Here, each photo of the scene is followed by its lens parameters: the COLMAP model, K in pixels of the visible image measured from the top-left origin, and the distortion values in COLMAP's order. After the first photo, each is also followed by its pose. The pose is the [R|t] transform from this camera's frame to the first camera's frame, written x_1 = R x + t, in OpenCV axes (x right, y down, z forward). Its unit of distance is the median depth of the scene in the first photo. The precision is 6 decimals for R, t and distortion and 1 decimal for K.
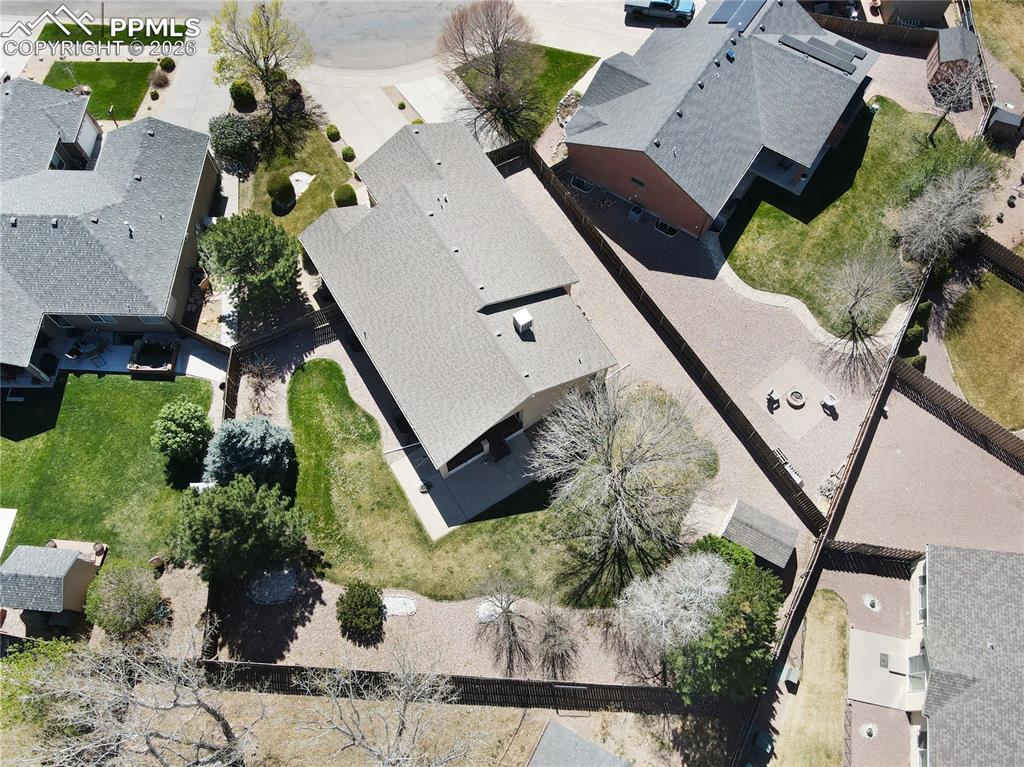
lens RADIAL K [[711.0, 0, 540.6], [0, 711.0, 384.0], [0, 0, 1]] dist [-0.003282, 0.088833]
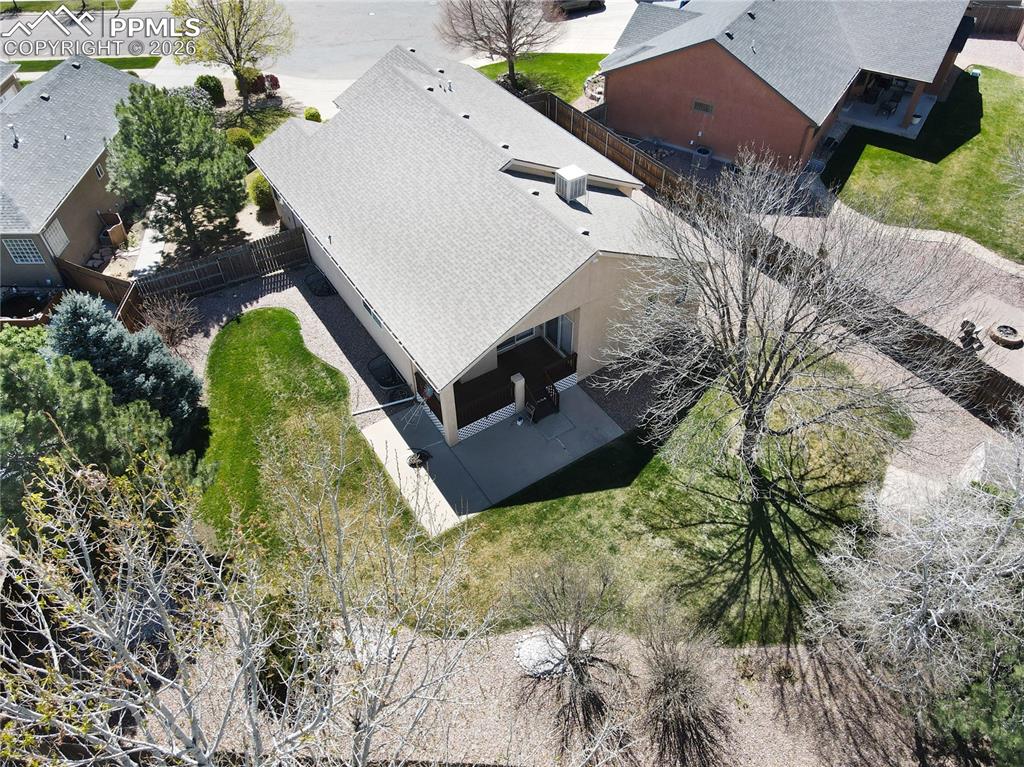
lens RADIAL K [[731.2, 0, 512.0], [0, 731.2, 383.5], [0, 0, 1]] dist [0.028238, 0.004319]
pose [[0.998058, -0.047250, -0.040591, -0.057469], [0.032266, 0.949545, -0.311967, 0.277520], [0.053284, 0.310052, 0.949225, 0.408692]]
